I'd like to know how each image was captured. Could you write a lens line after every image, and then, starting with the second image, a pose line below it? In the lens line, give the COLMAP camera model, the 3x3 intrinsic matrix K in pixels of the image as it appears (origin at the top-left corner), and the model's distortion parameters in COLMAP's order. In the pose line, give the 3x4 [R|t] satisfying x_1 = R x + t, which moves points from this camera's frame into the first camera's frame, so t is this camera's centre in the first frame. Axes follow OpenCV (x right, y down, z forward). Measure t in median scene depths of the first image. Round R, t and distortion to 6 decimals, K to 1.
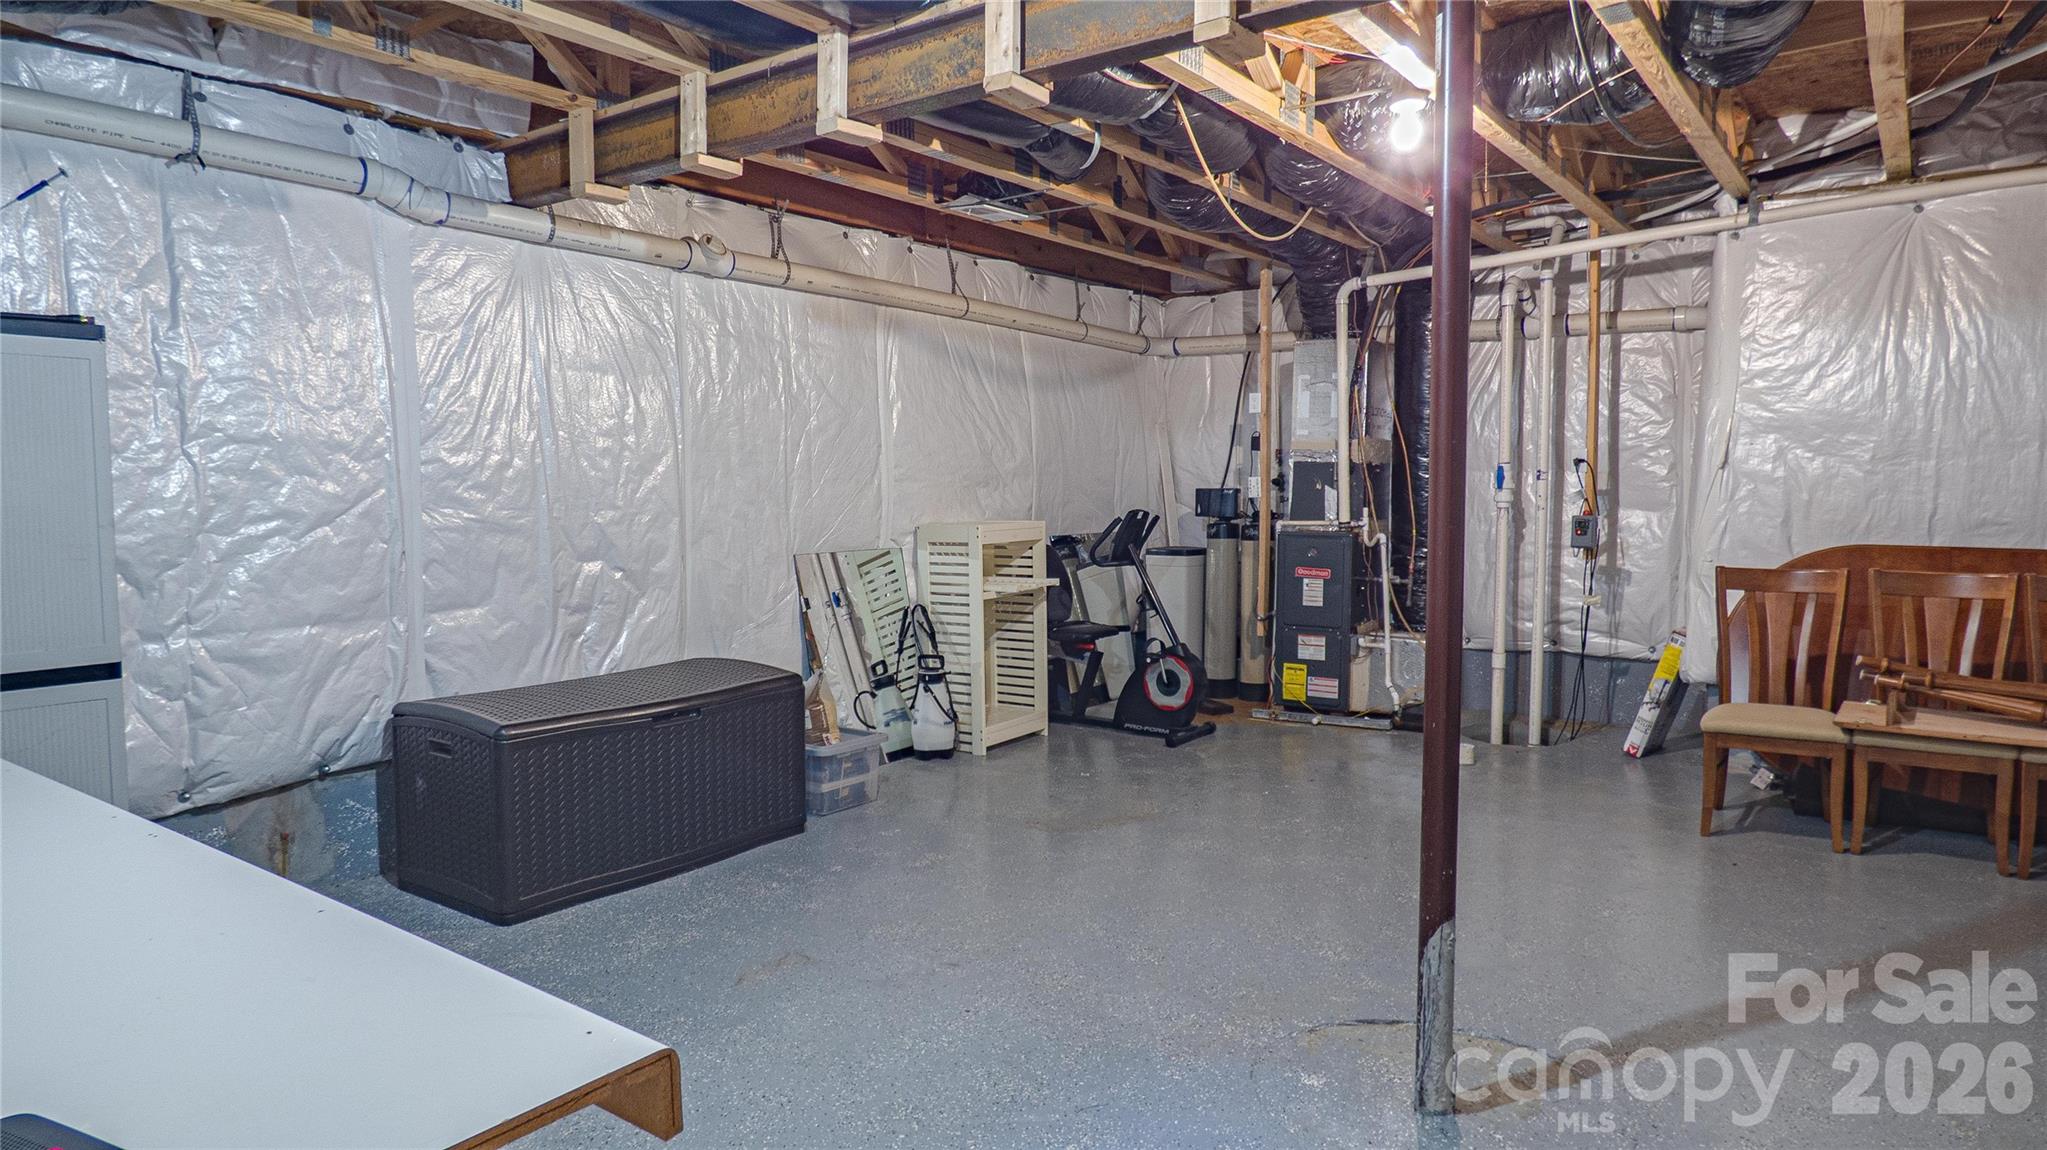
lens RADIAL K [[1234.0, 0, 1027.4], [0, 1234.0, 564.6], [0, 0, 1]] dist [-0.034486, 0.030470]
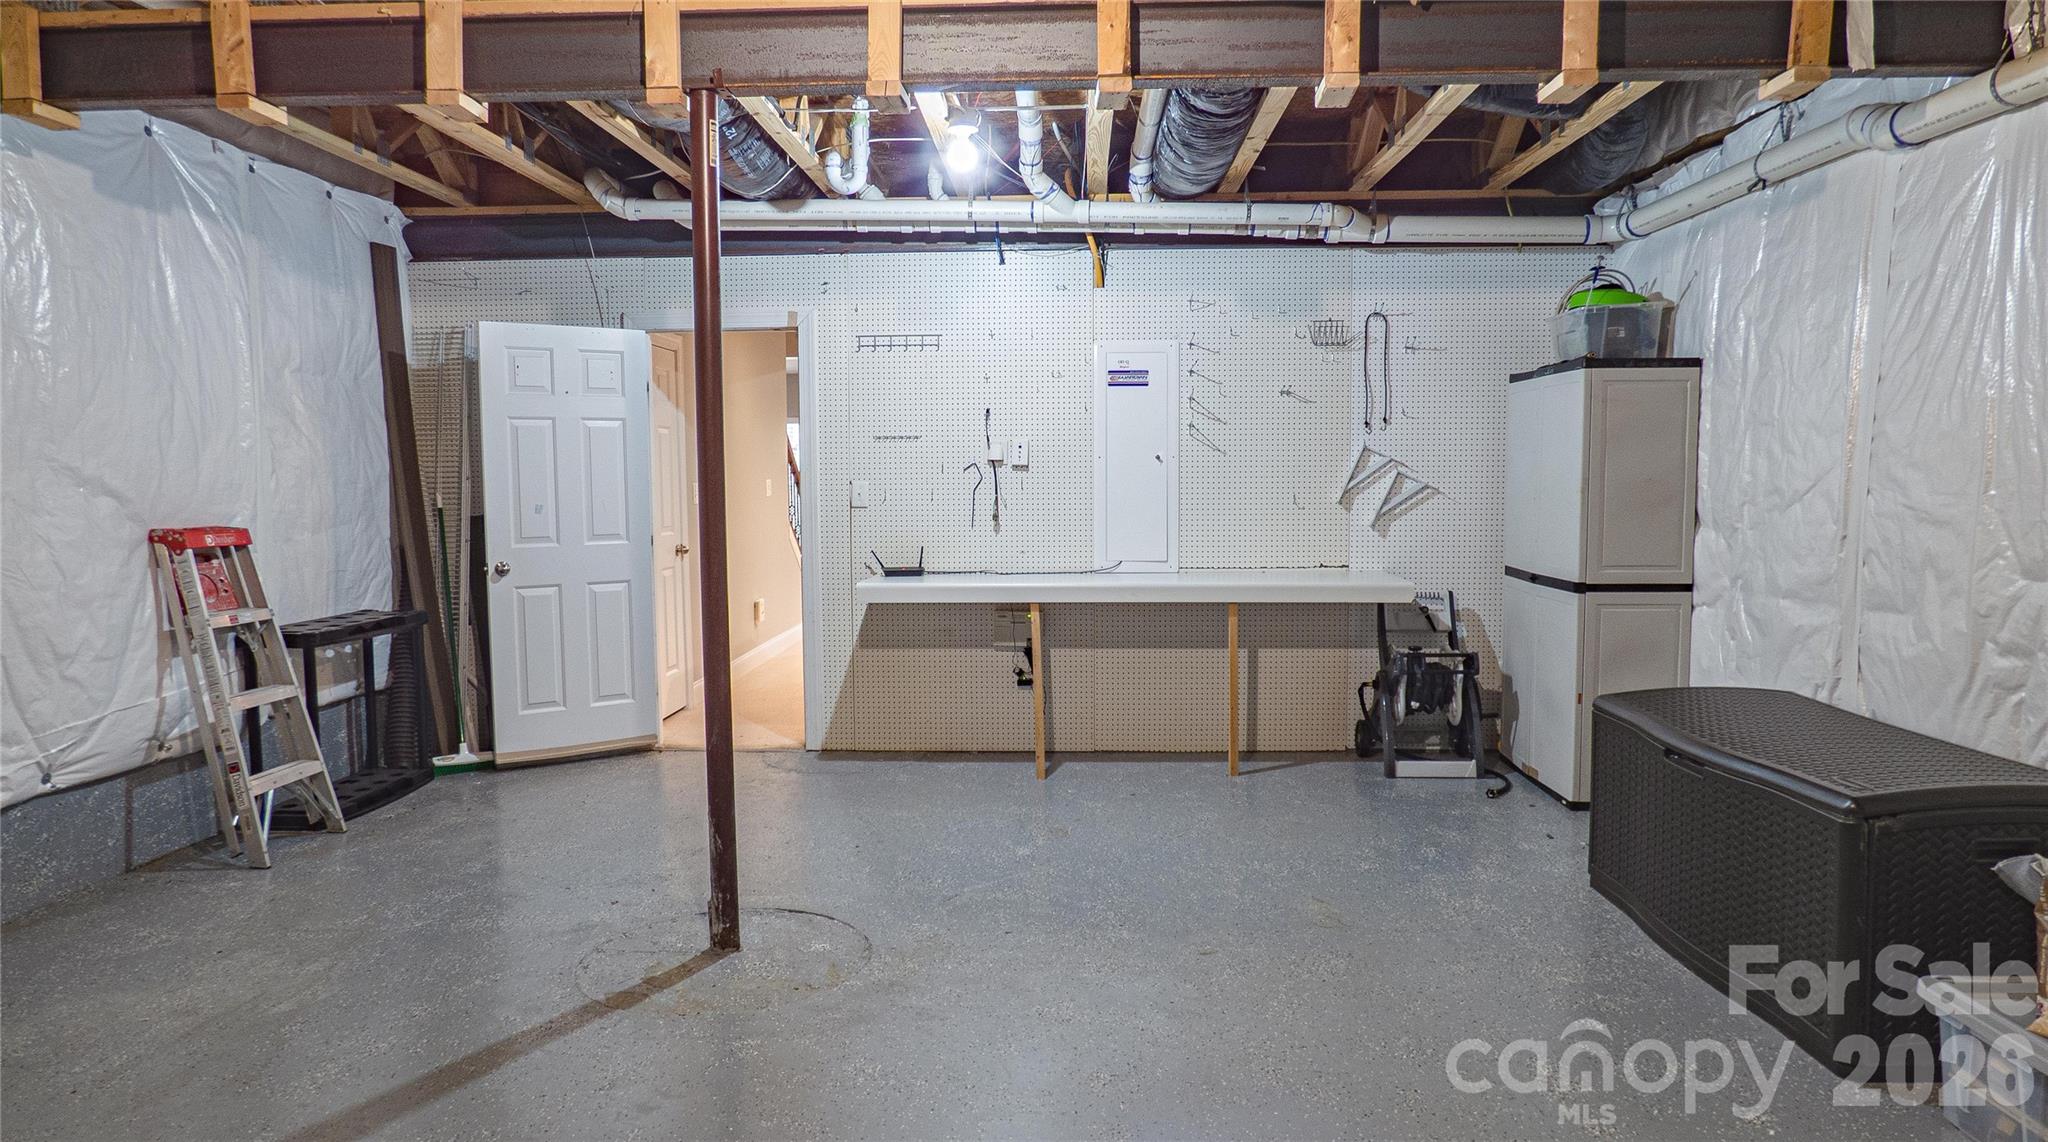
lens RADIAL K [[1317.6, 0, 1024.0], [0, 1317.6, 571.0], [0, 0, 1]] dist [-0.000636, -0.000148]
pose [[-0.825710, 0.055272, -0.561381, 0.493418], [-0.025384, 0.990539, 0.134862, -0.092437], [0.563524, 0.125607, -0.816495, 1.339306]]
